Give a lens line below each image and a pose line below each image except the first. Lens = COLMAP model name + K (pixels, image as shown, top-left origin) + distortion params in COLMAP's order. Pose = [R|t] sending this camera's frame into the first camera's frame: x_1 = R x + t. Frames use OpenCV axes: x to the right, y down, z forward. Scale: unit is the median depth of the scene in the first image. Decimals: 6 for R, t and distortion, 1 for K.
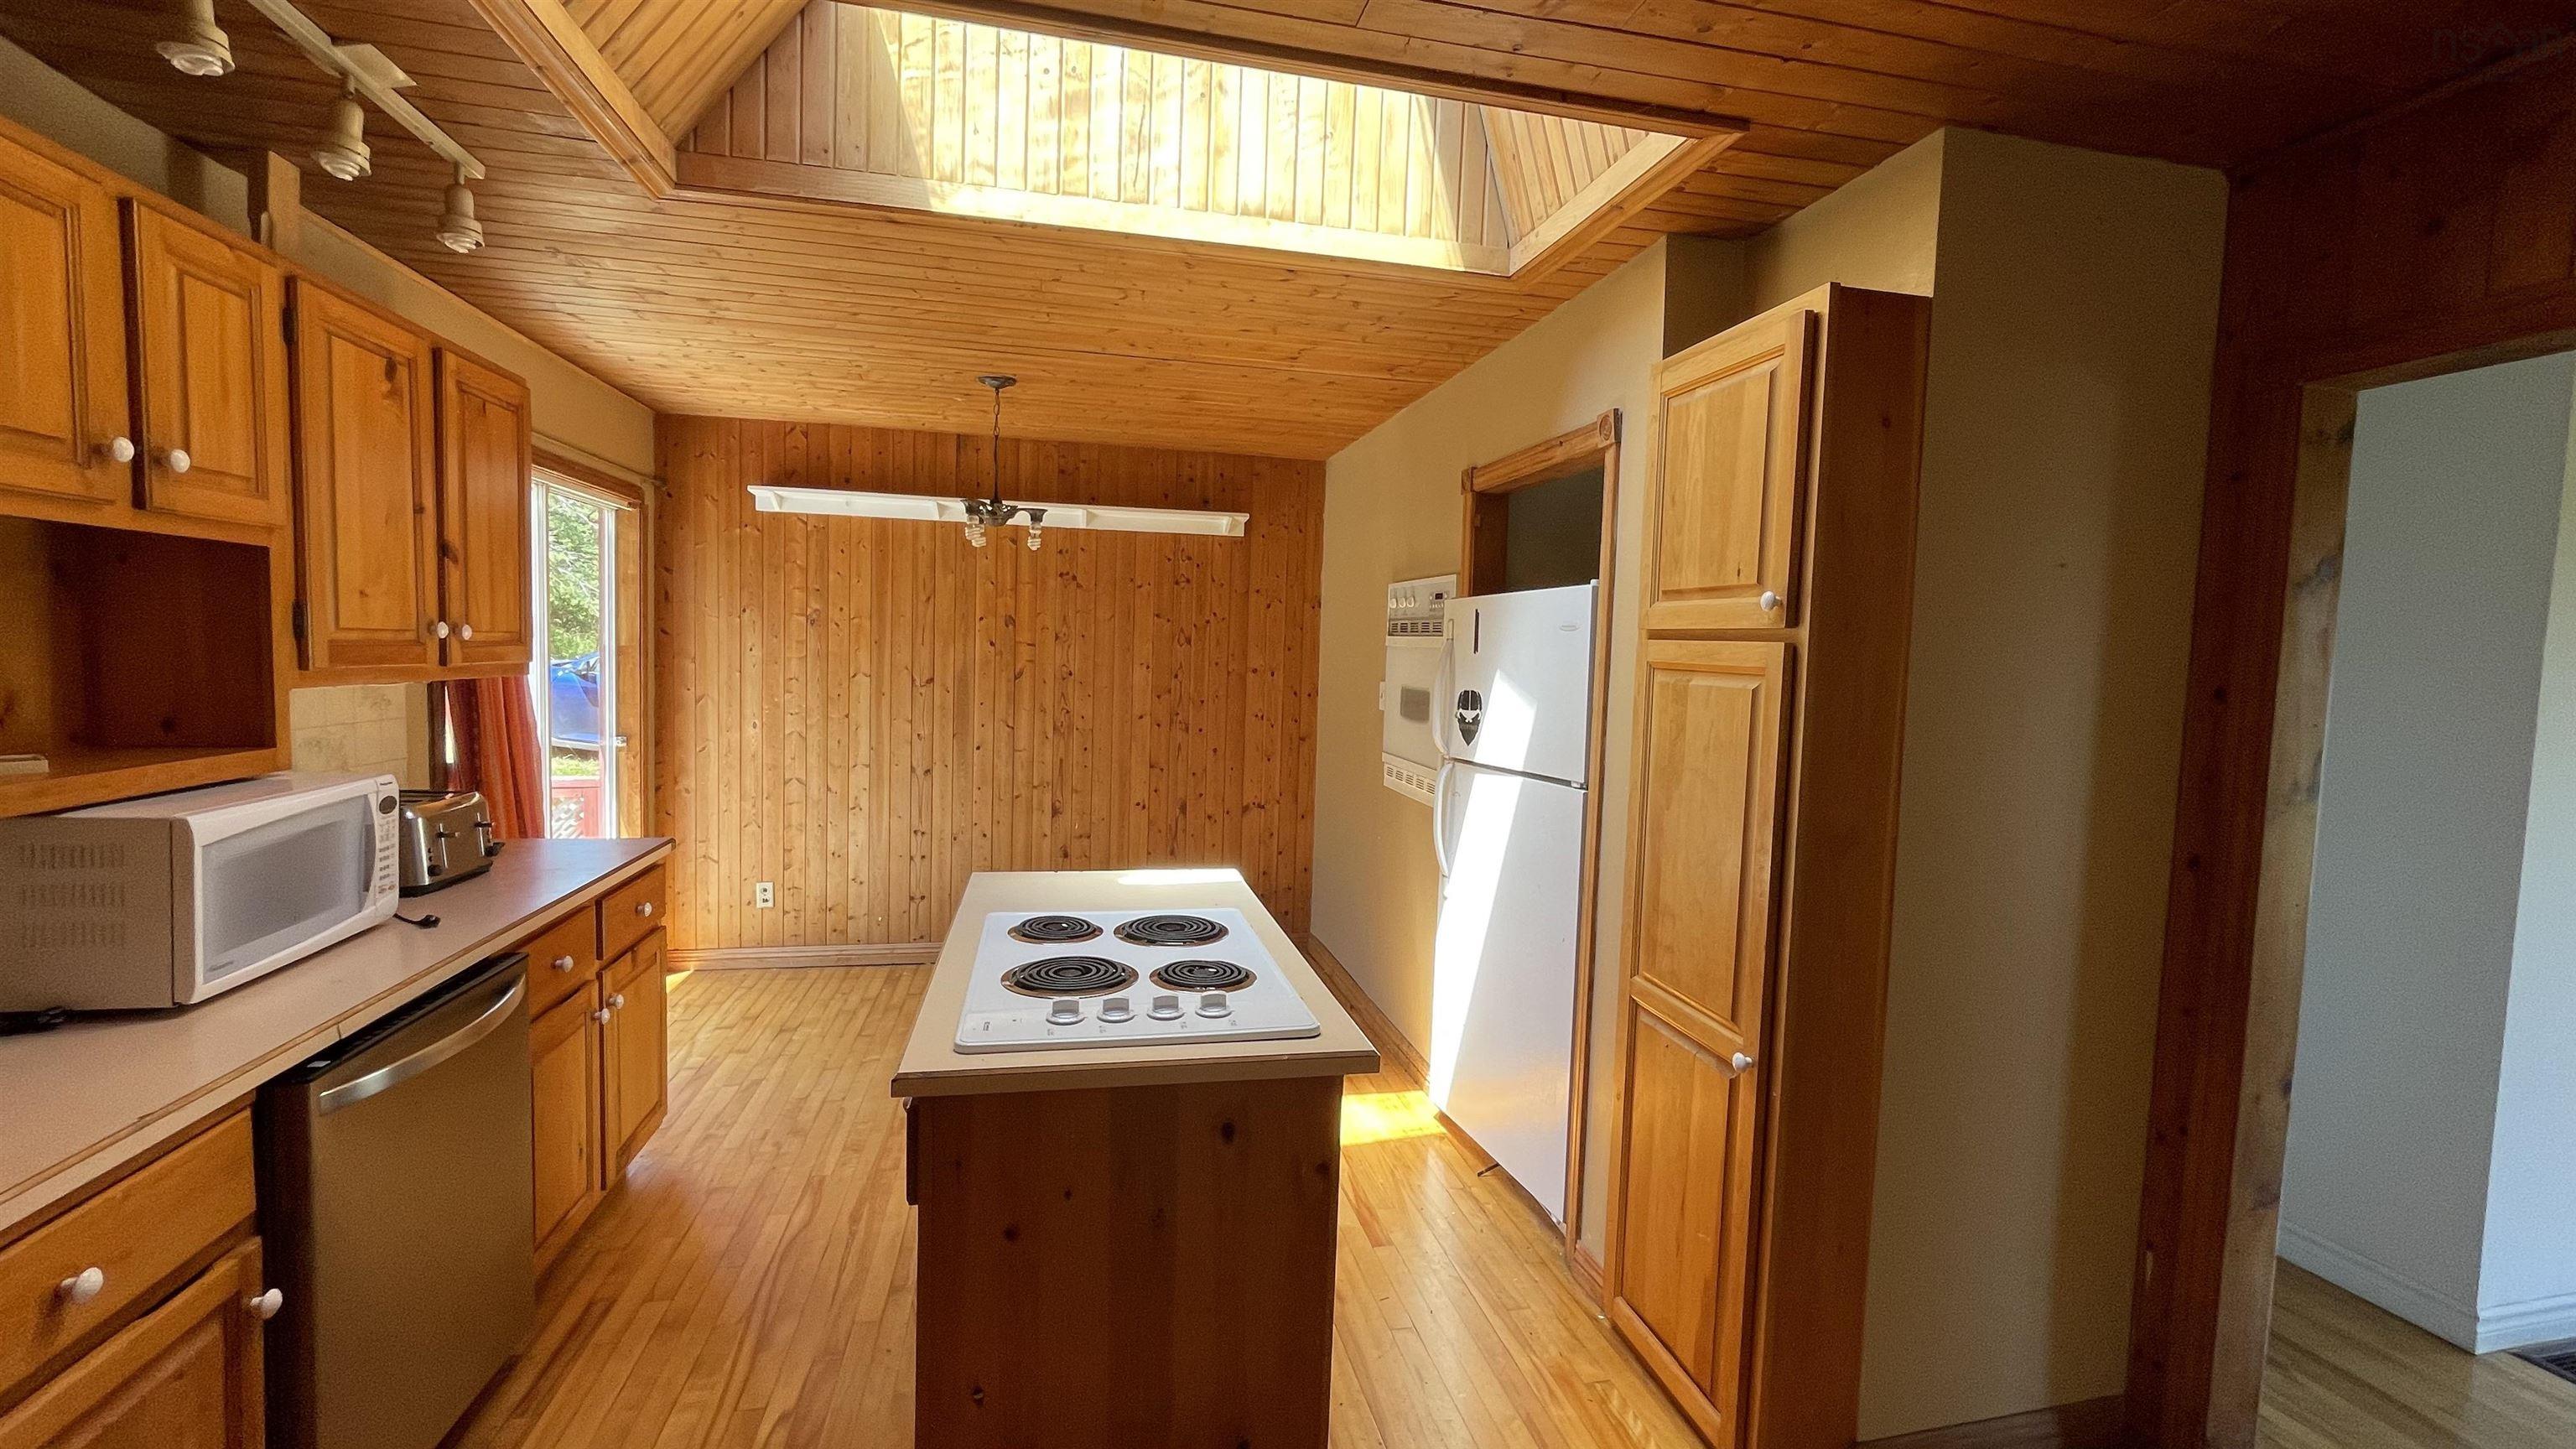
lens RADIAL K [[1044.2, 0, 1274.4], [0, 1044.2, 717.5], [0, 0, 1]] dist [-0.003116, 0.000142]
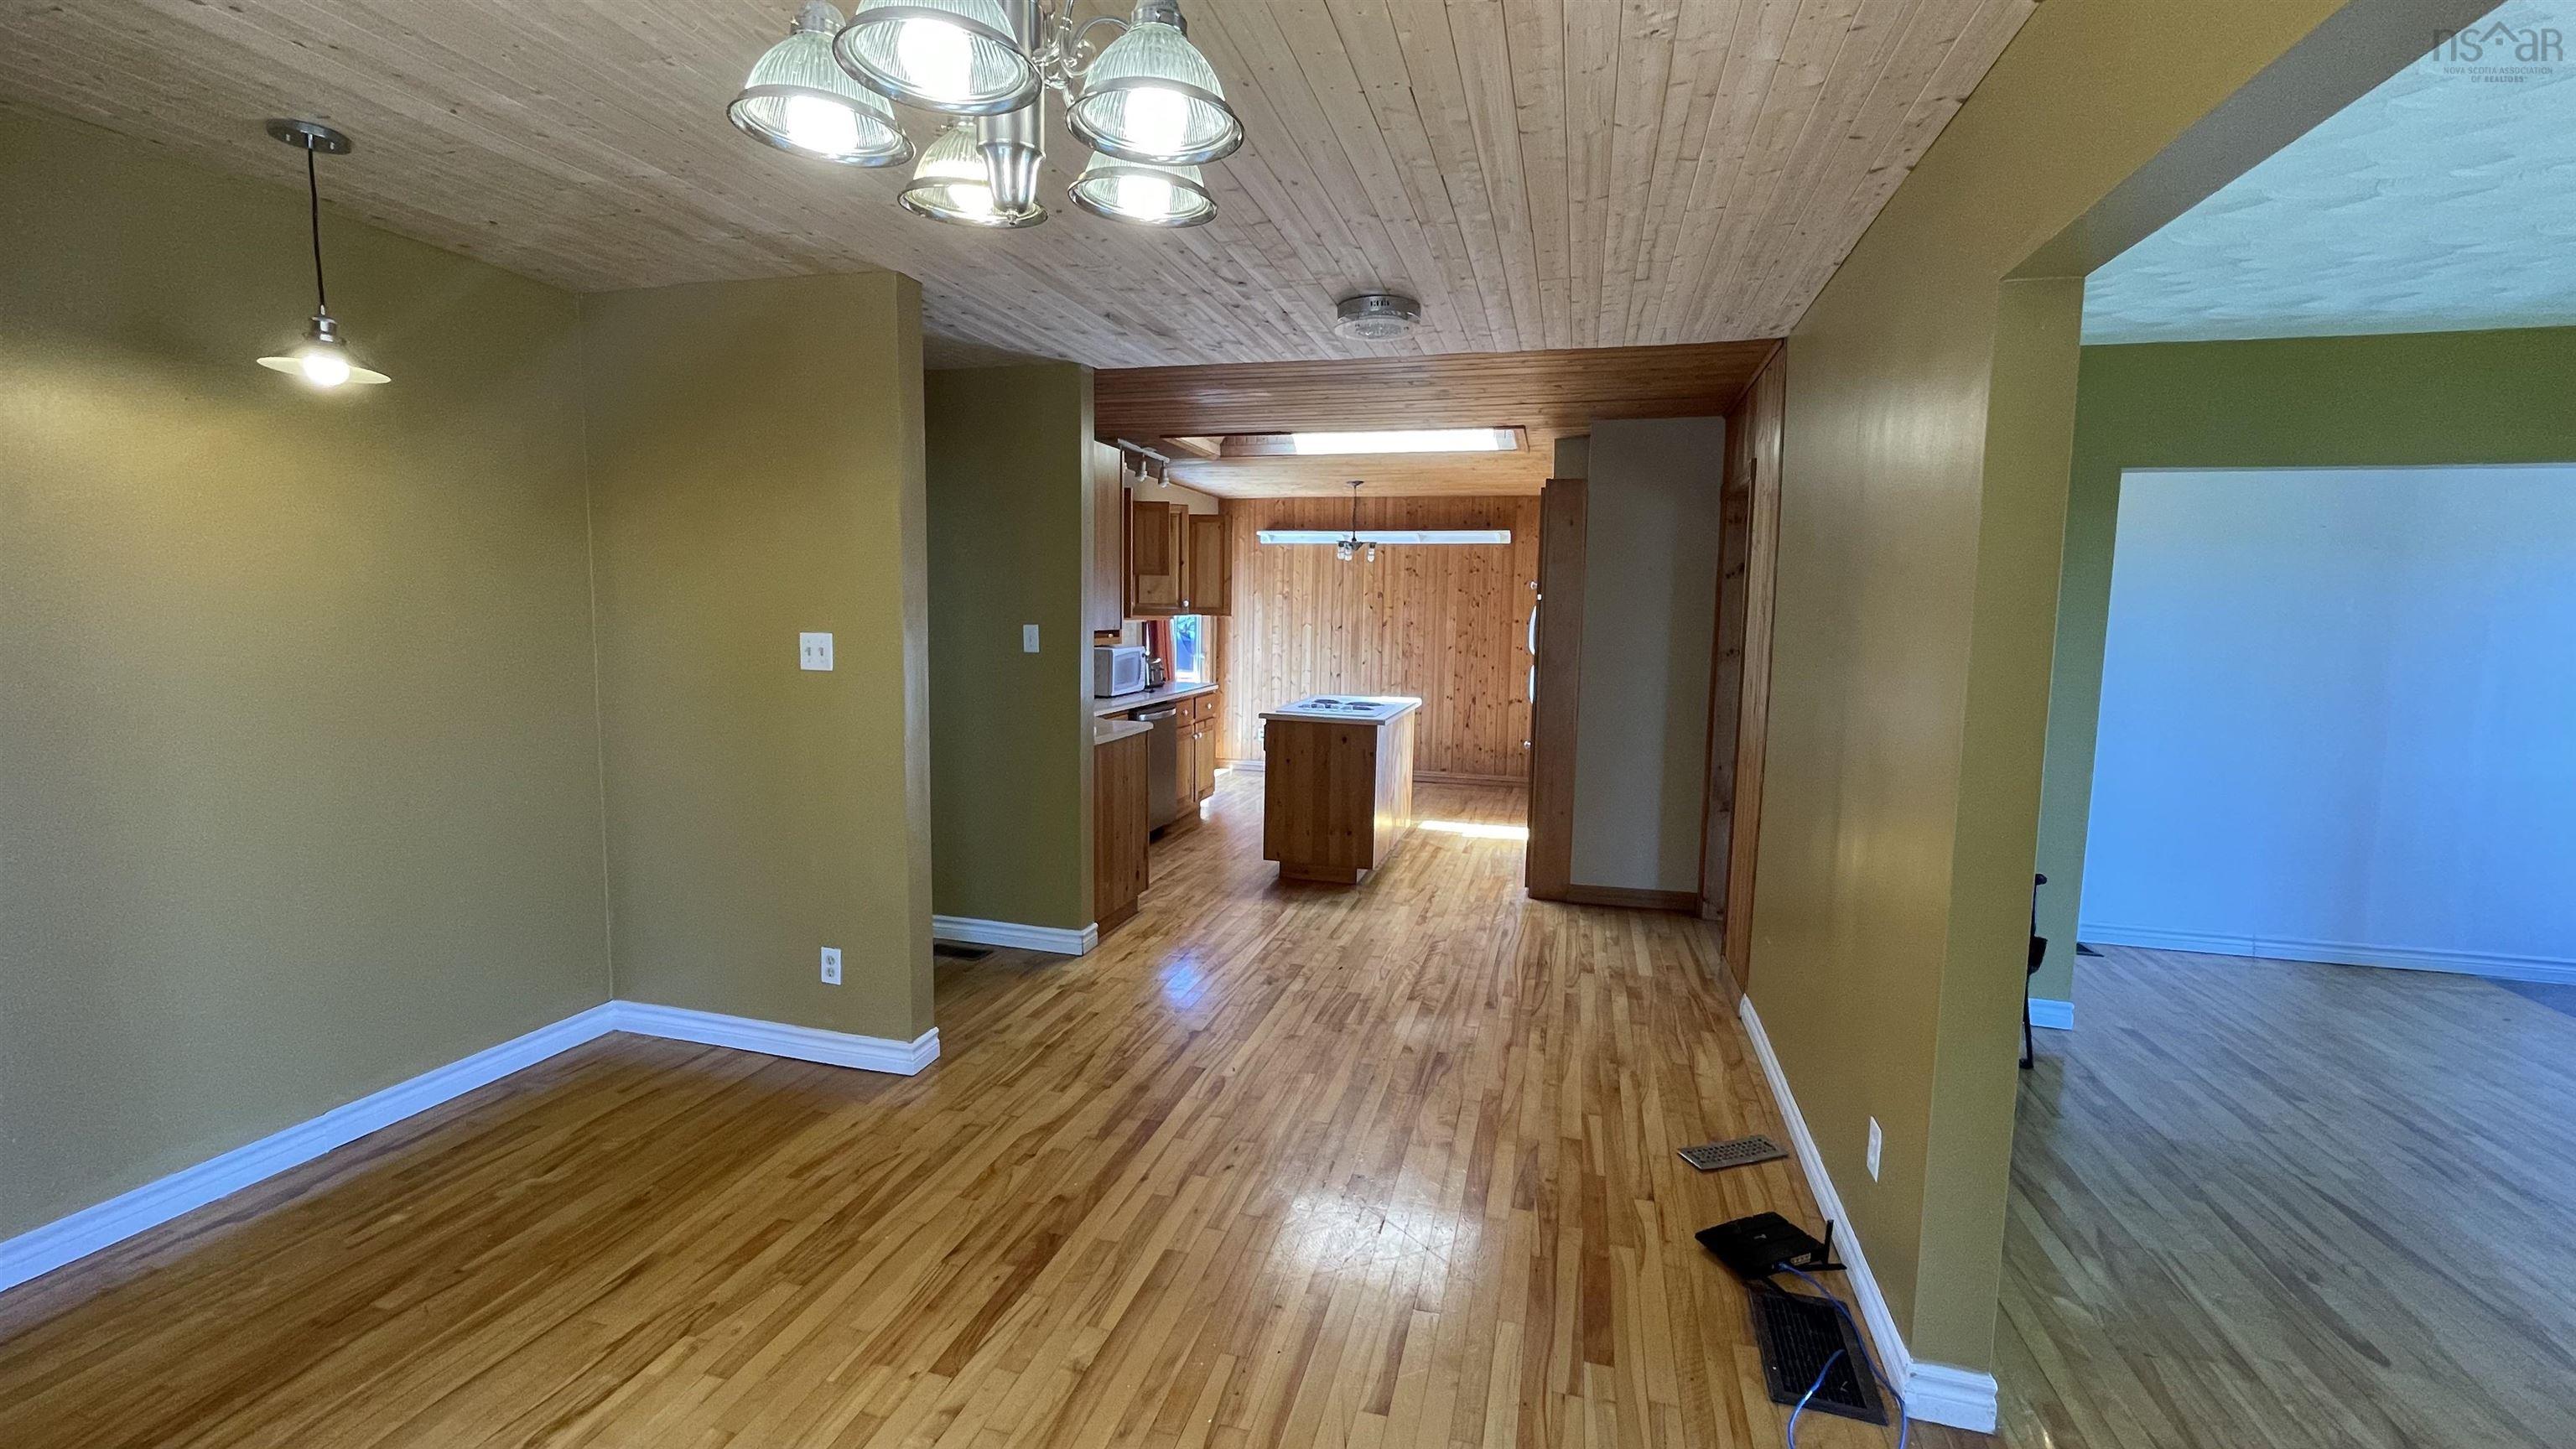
lens RADIAL K [[1044.2, 0, 1282.3], [0, 1044.2, 715.0], [0, 0, 1]] dist [-0.003116, 0.000142]
pose [[0.887060, 0.035298, -0.460303, 0.476168], [-0.021387, 0.999144, 0.035403, 0.061460], [0.461159, -0.021560, 0.887056, -0.771291]]
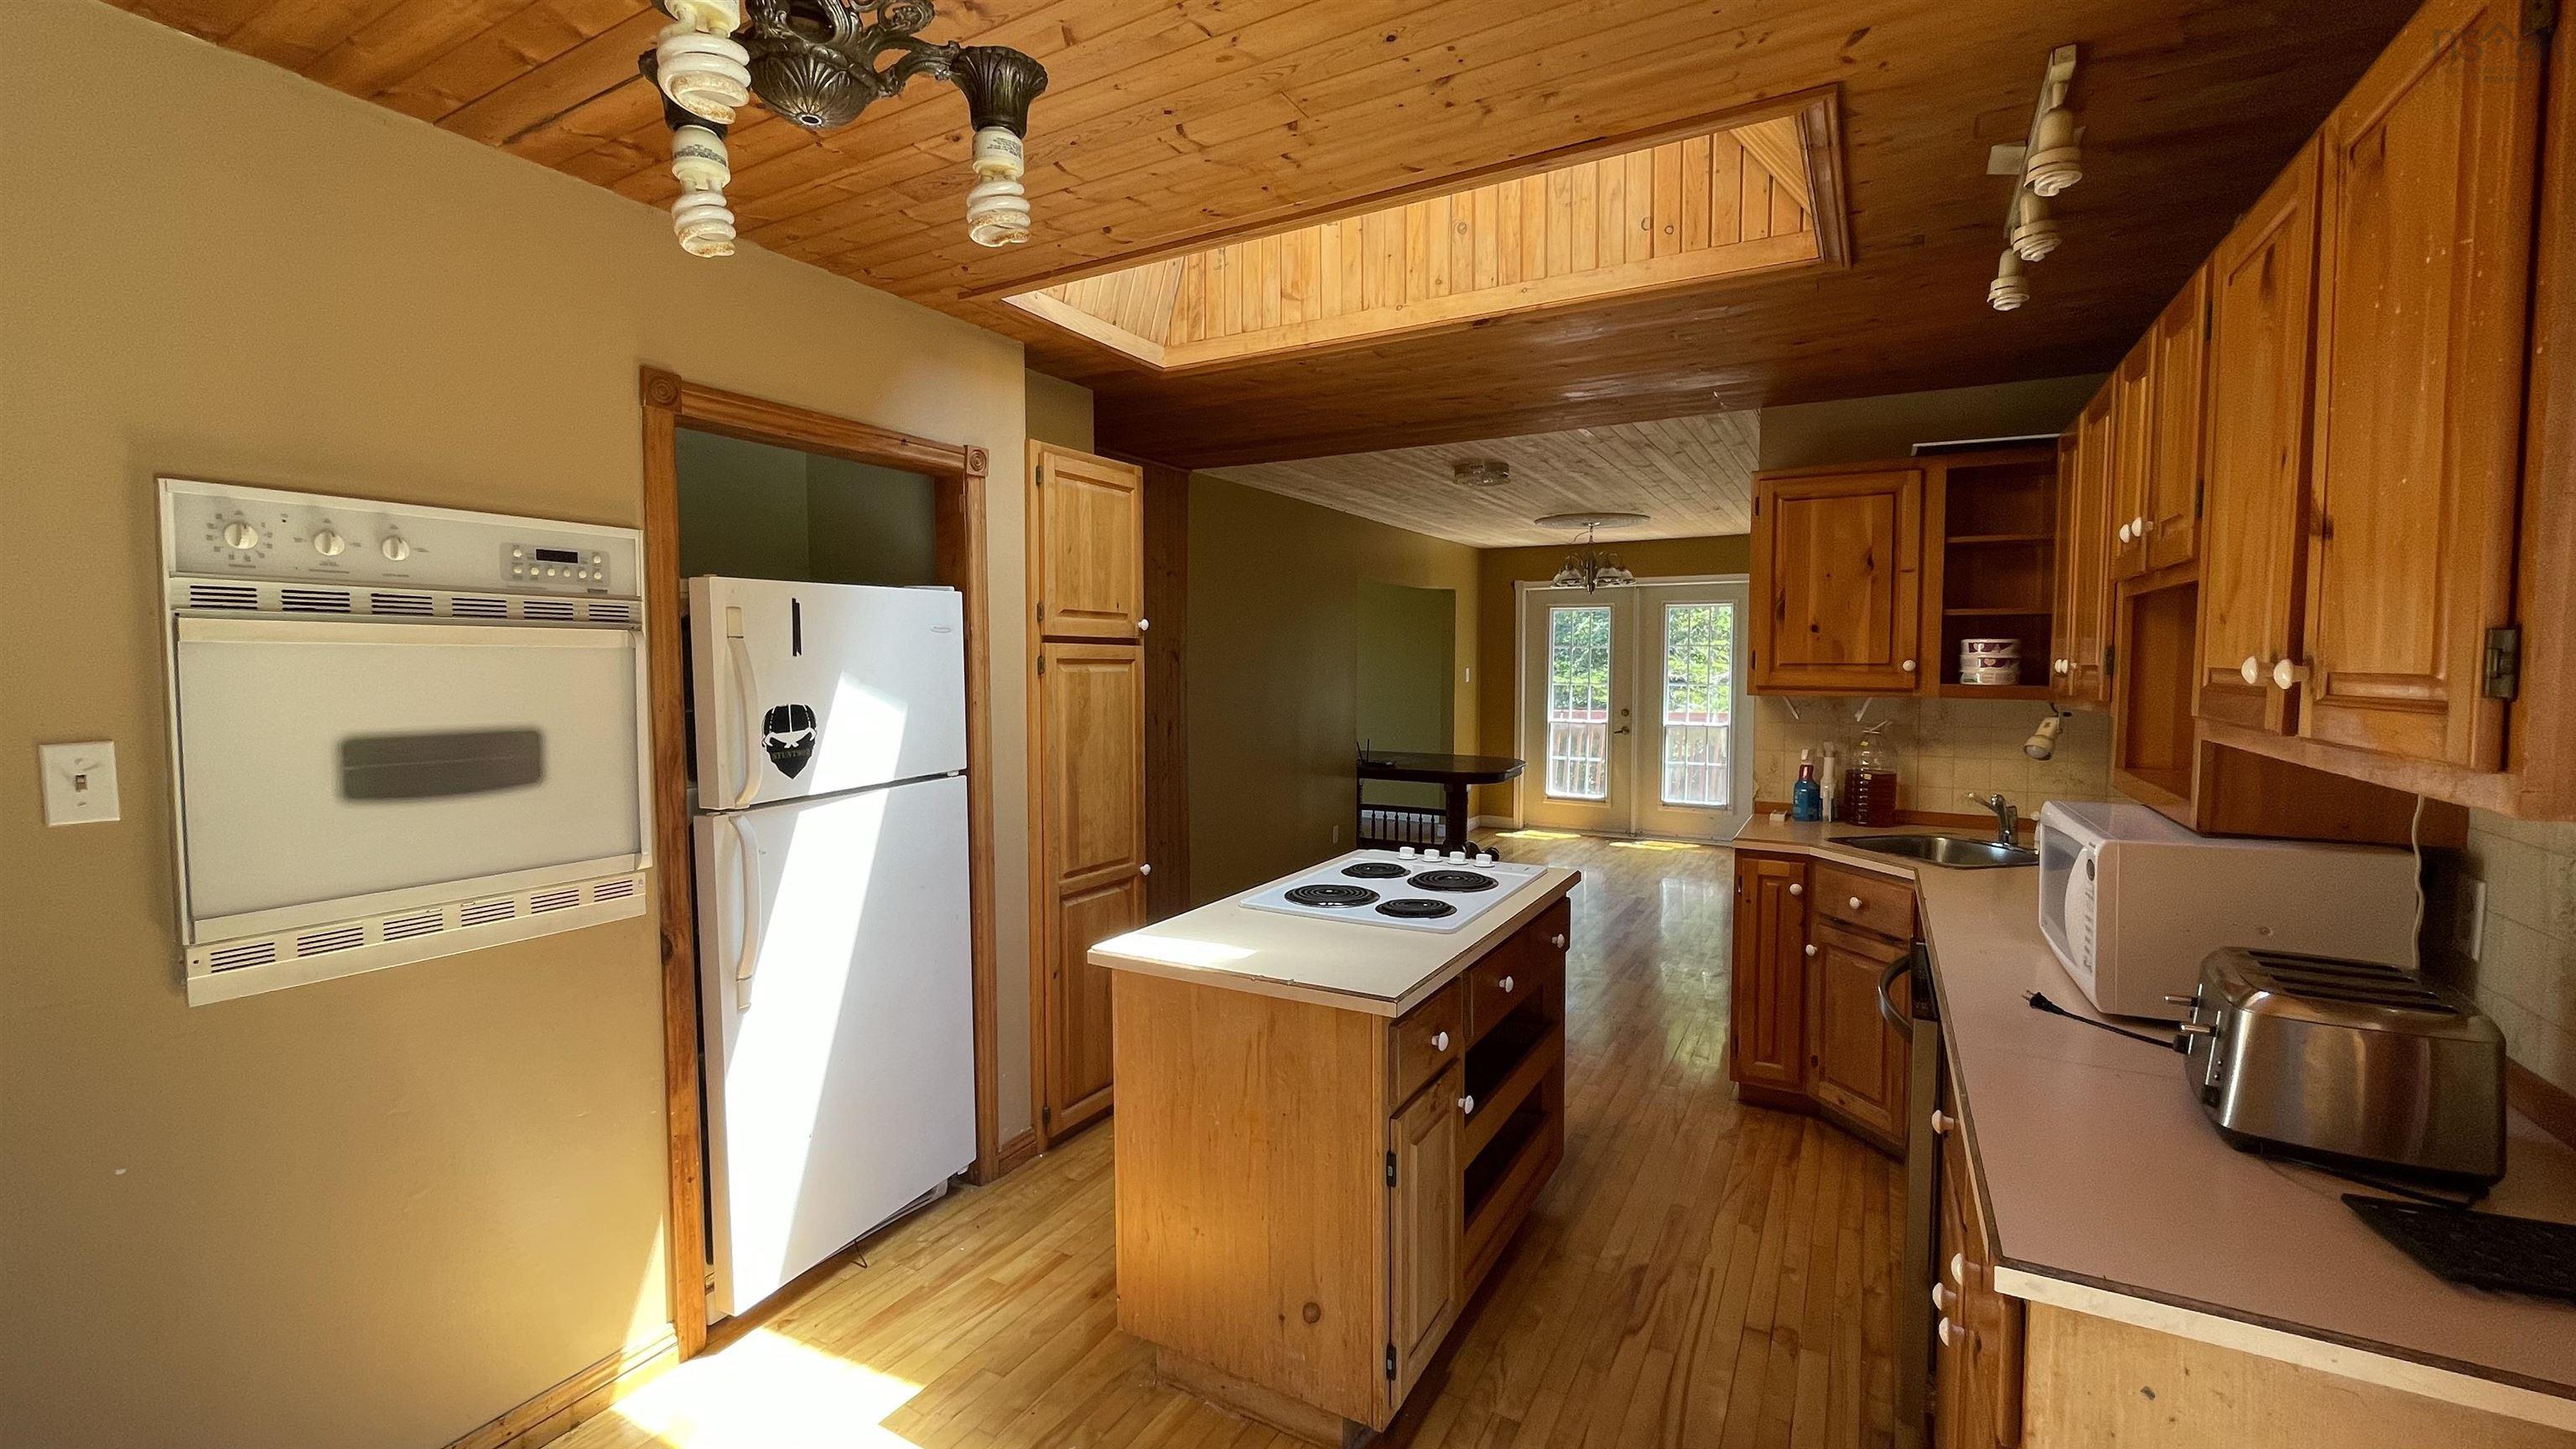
lens RADIAL K [[1044.2, 0, 1291.0], [0, 1044.2, 712.6], [0, 0, 1]] dist [-0.003116, 0.000142]
pose [[-0.749134, -0.063885, 0.659331, -0.259801], [0.023373, 0.992170, 0.122692, -0.046837], [-0.662006, 0.107323, -0.741775, 0.588831]]
